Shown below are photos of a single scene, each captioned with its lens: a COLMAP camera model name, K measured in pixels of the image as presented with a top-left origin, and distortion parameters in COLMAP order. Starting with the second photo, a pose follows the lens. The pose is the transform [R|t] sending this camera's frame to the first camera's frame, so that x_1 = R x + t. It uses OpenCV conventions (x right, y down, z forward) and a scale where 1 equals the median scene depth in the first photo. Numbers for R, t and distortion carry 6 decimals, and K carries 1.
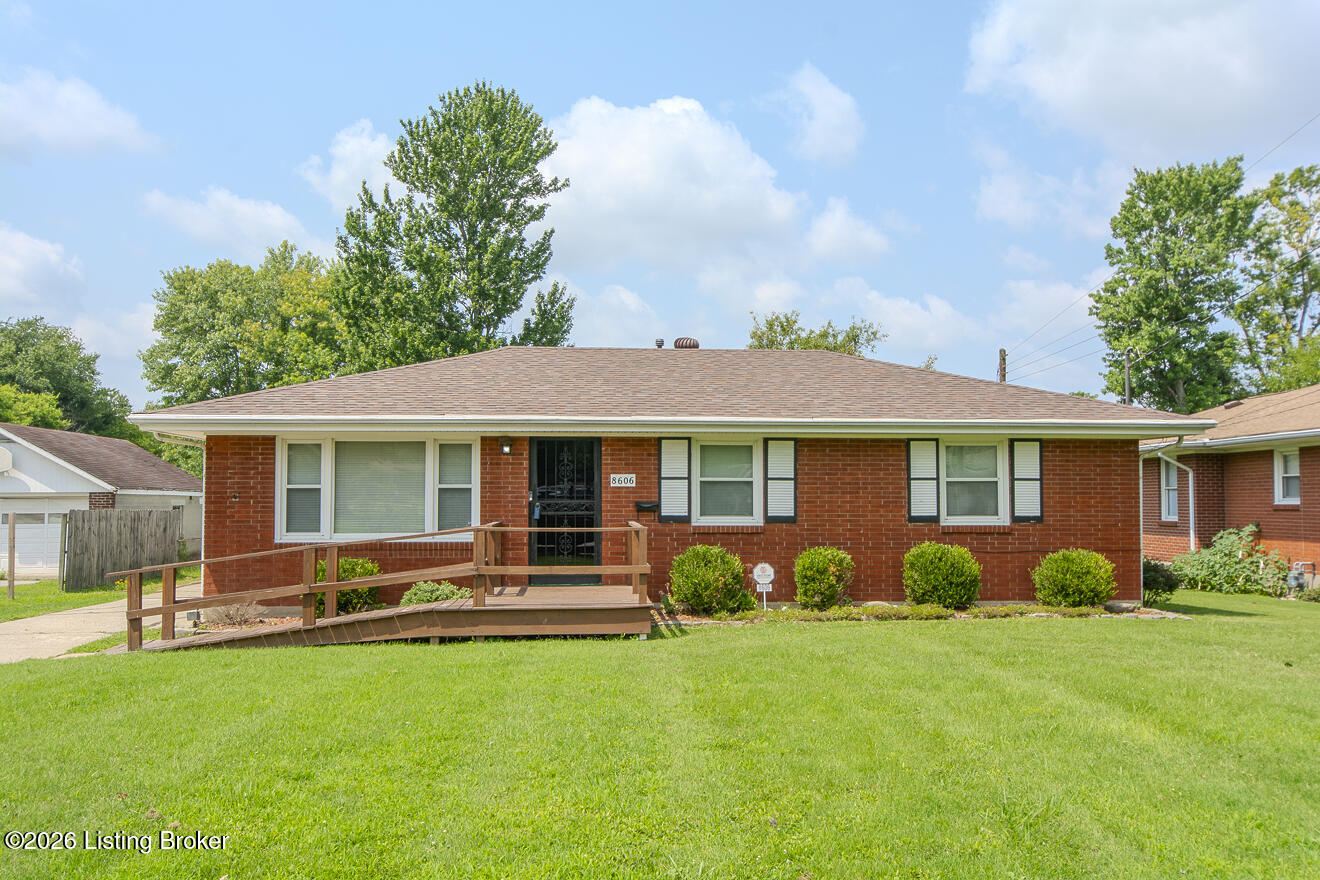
lens RADIAL K [[1193.9, 0, 660.0], [0, 1193.9, 440.0], [0, 0, 1]] dist [0.013233, -0.007415]
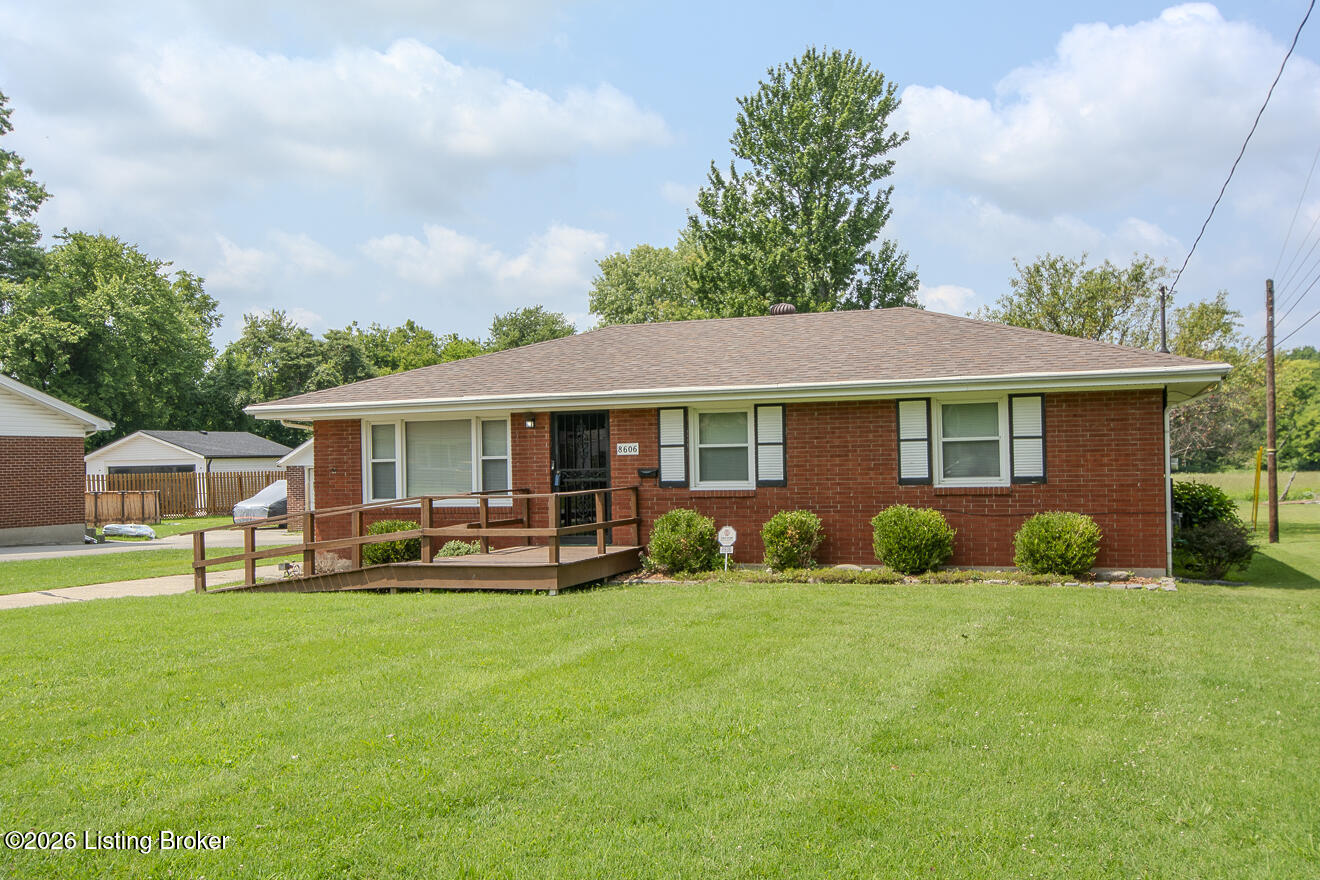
lens RADIAL K [[1209.4, 0, 670.9], [0, 1209.4, 439.4], [0, 0, 1]] dist [0.004379, -0.009976]
pose [[0.906684, -0.026946, -0.420950, 0.456597], [0.041528, 0.998812, 0.025510, -0.001063], [0.419762, -0.040611, 0.906725, 0.026825]]
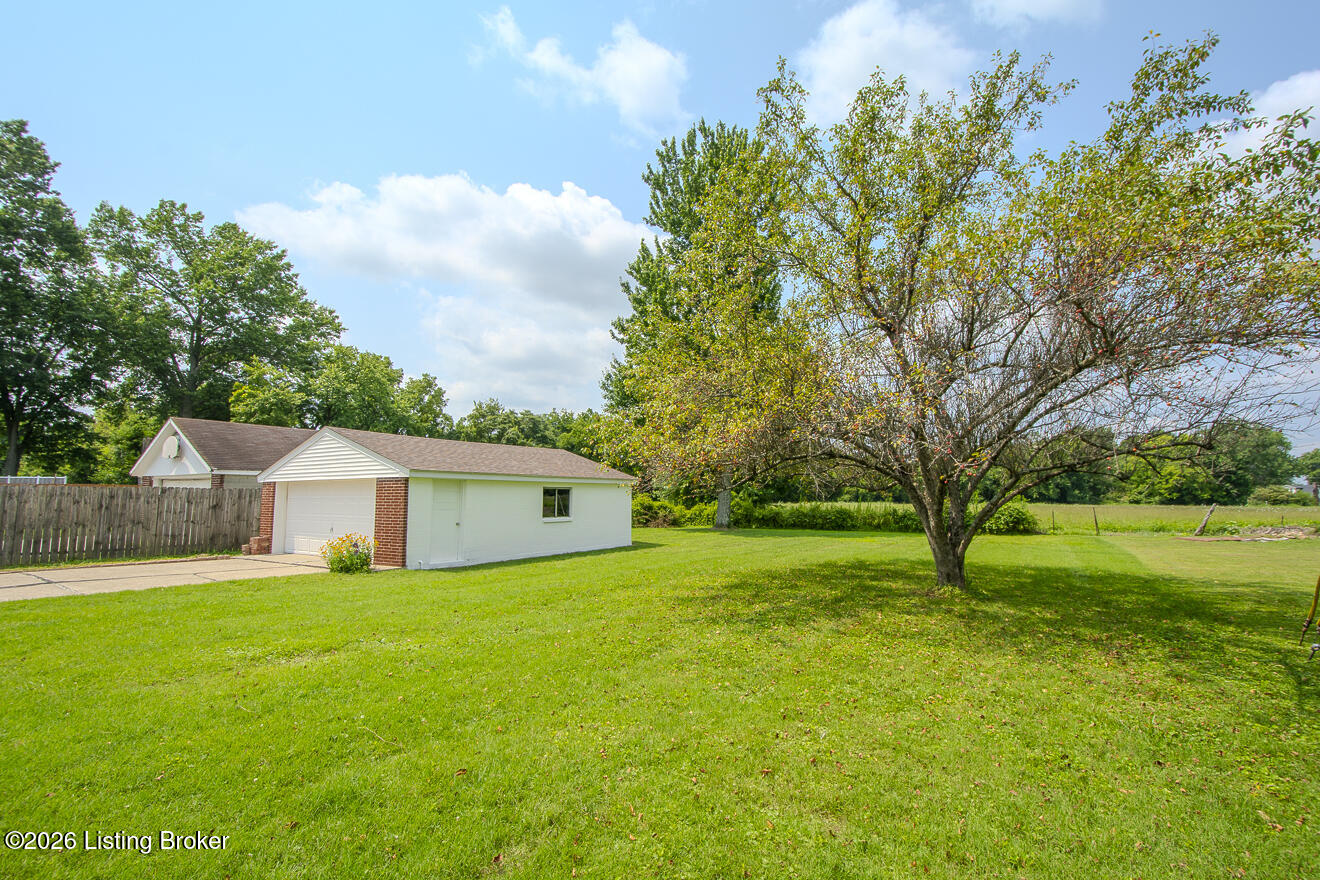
lens RADIAL K [[587.8, 0, 660.0], [0, 587.8, 440.0], [0, 0, 1]] dist [-0.000592, -0.000311]
pose [[0.796509, -0.055560, -0.602068, 0.391858], [0.031220, 0.998220, -0.050816, 0.092288], [0.603820, 0.021679, 0.796826, 1.475454]]
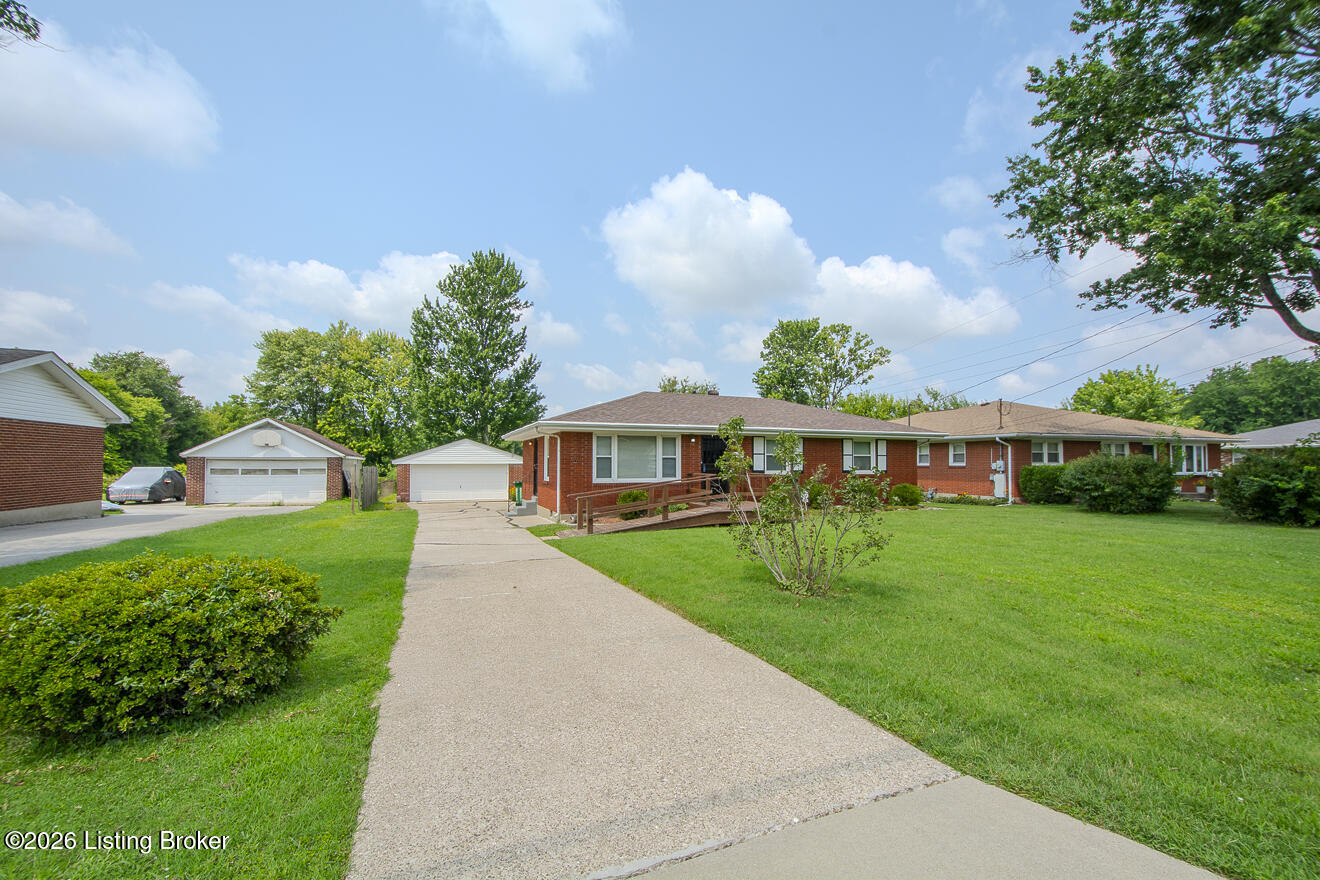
lens RADIAL K [[587.8, 0, 660.0], [0, 587.8, 440.0], [0, 0, 1]] dist [-0.000592, -0.000311]
pose [[0.950076, 0.015597, 0.311629, -0.511781], [-0.019023, 0.999787, 0.007955, -0.000130], [-0.311438, -0.013486, 0.950171, -0.010031]]
